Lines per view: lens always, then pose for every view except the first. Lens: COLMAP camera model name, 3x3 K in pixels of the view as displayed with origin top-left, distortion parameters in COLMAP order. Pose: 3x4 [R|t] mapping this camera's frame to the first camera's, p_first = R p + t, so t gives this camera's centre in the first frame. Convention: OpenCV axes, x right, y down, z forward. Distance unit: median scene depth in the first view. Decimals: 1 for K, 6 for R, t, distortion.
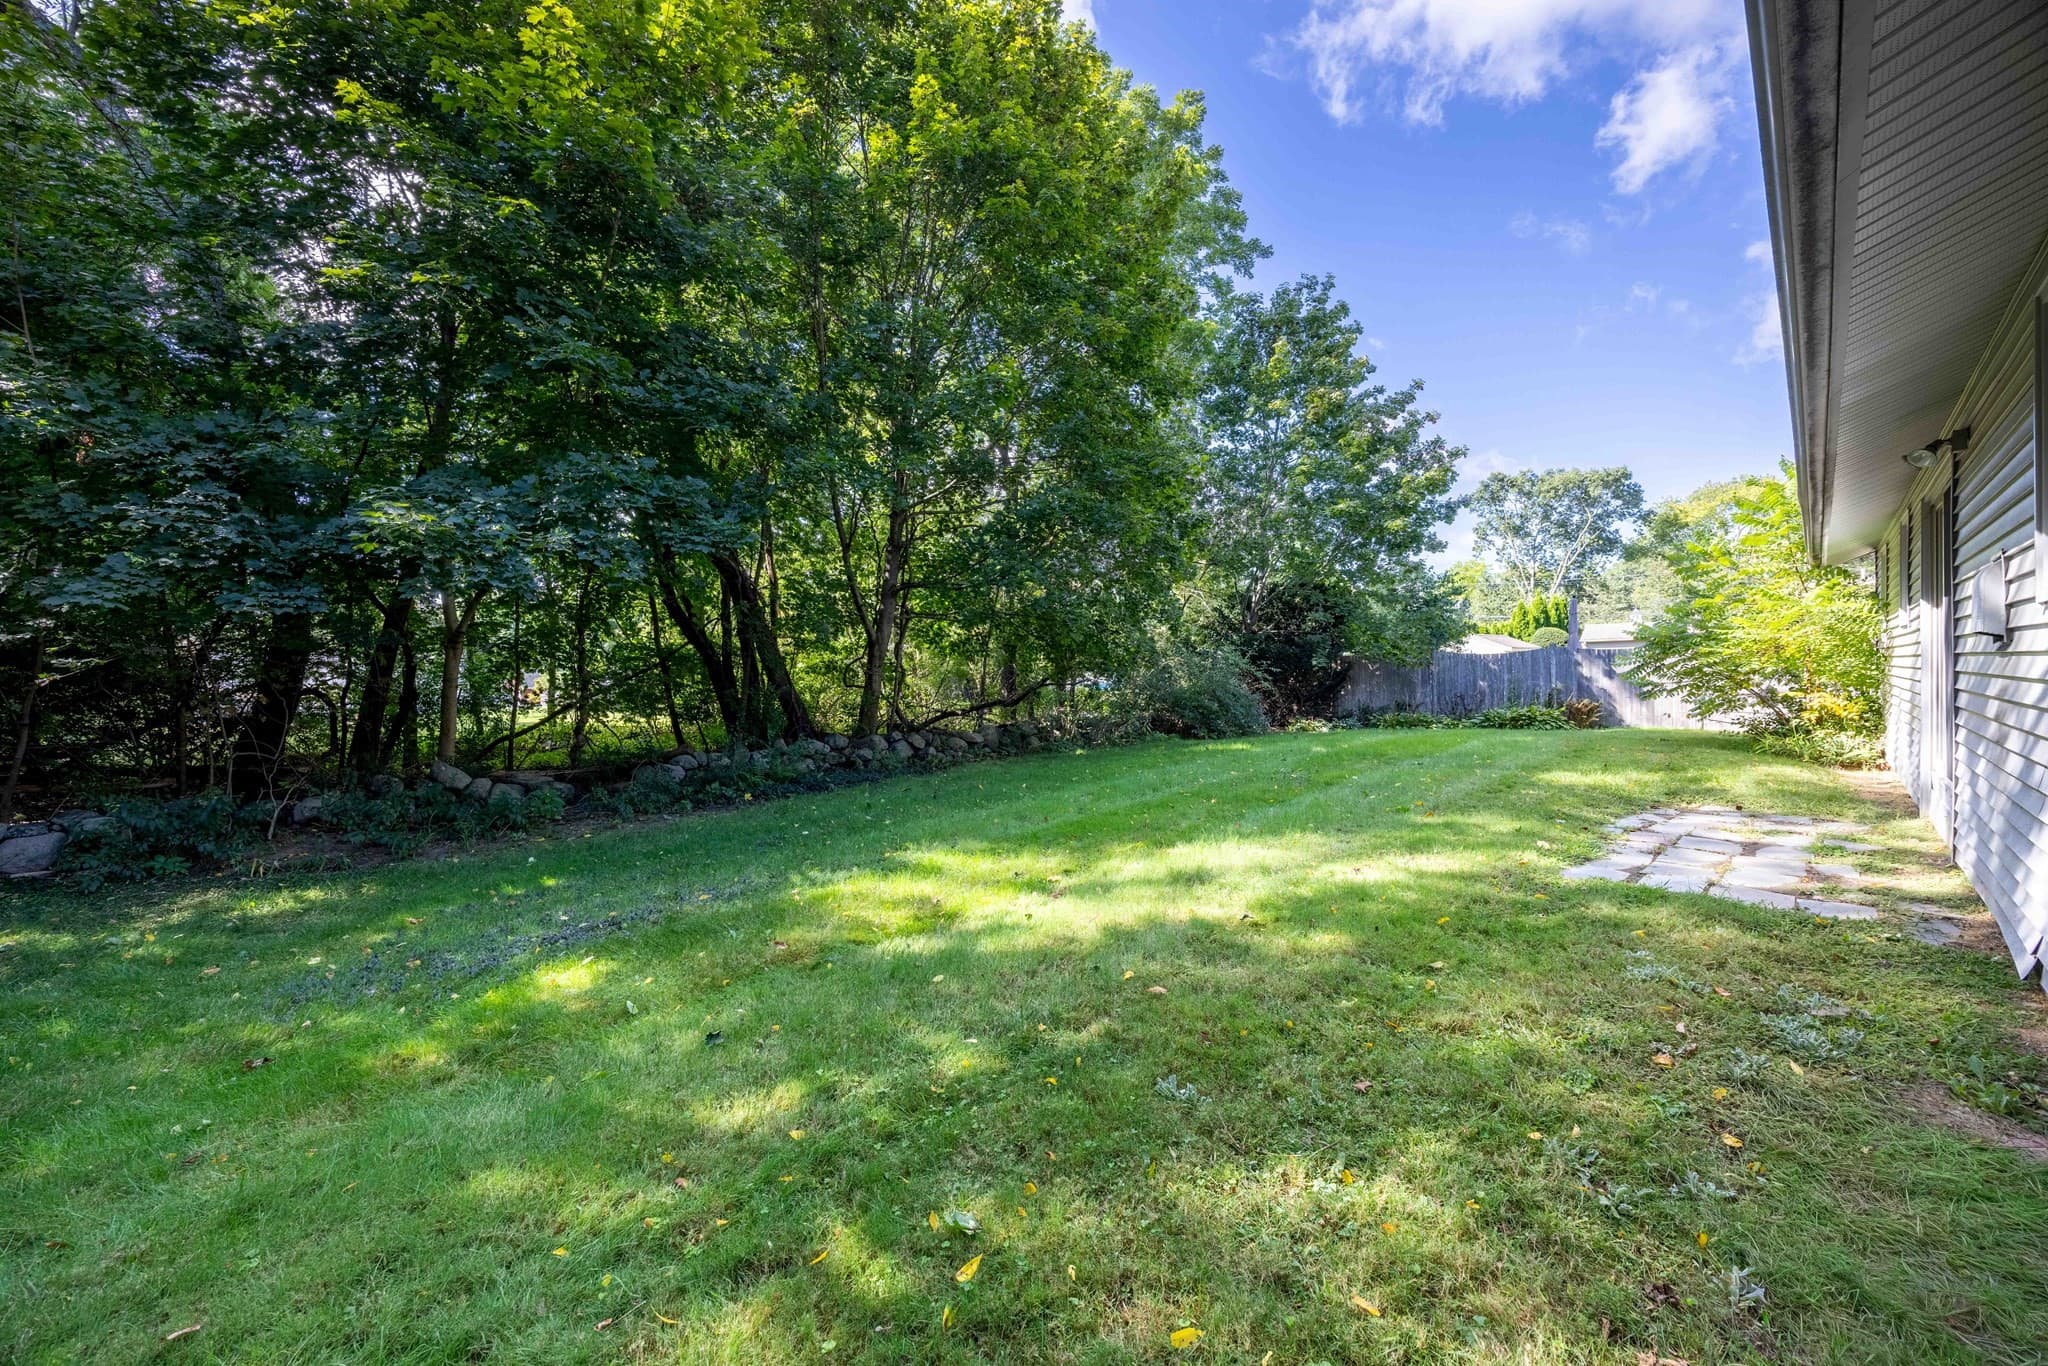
lens RADIAL K [[782.9, 0, 1022.8], [0, 782.9, 681.3], [0, 0, 1]] dist [-0.001632, -0.000113]
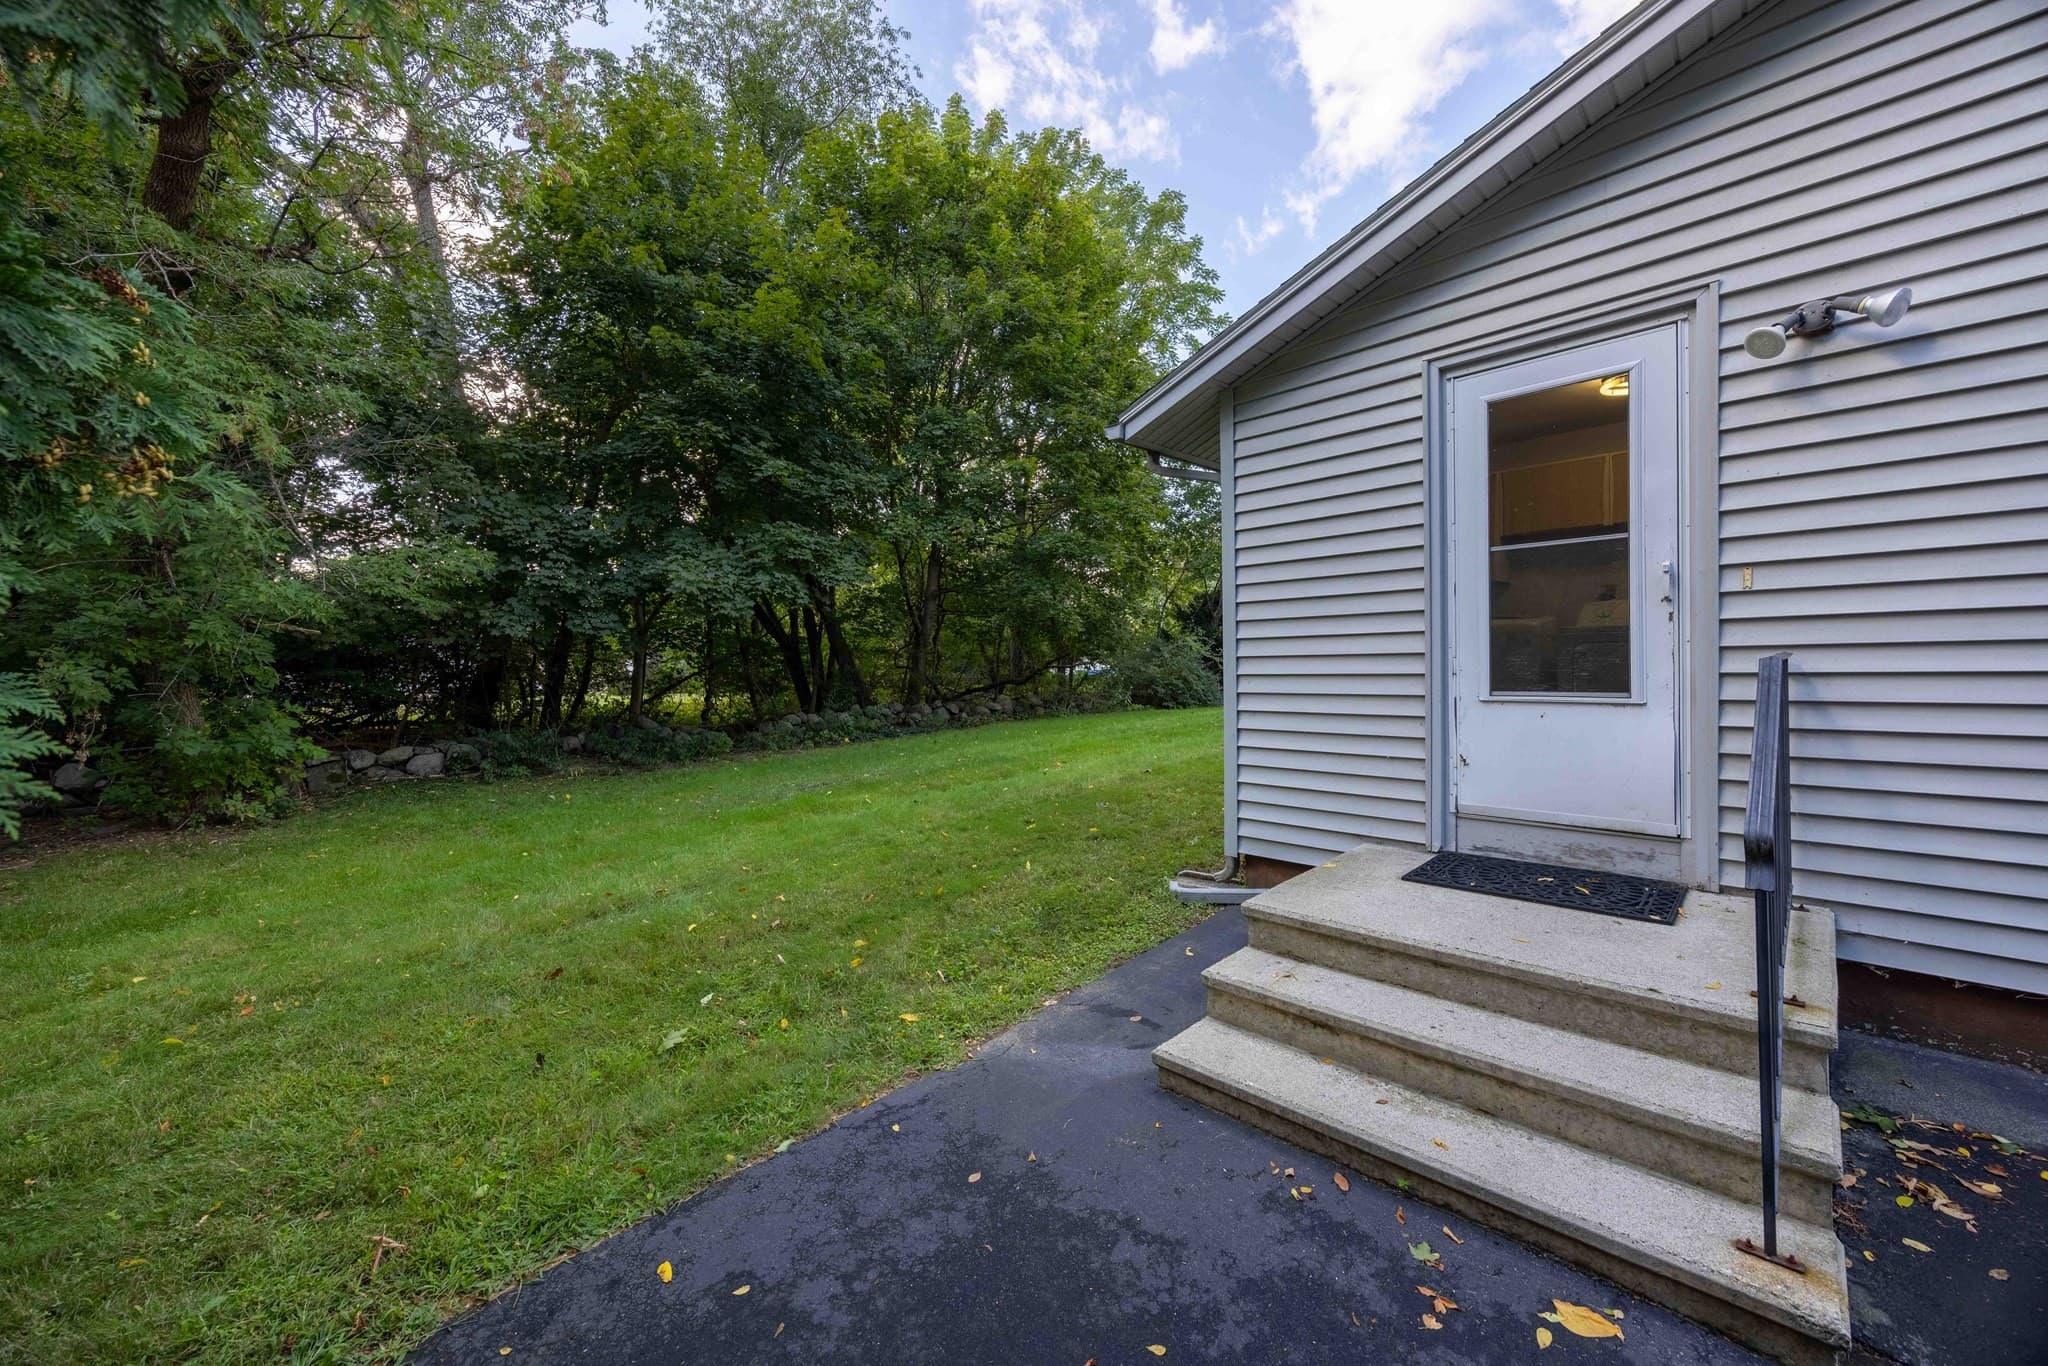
lens RADIAL K [[782.9, 0, 1022.8], [0, 782.9, 681.3], [0, 0, 1]] dist [-0.001632, -0.000113]
pose [[0.999969, 0.006092, -0.005053, -0.008330], [-0.005973, 0.999711, 0.023275, -0.000314], [0.005194, -0.023244, 0.999716, -0.241518]]
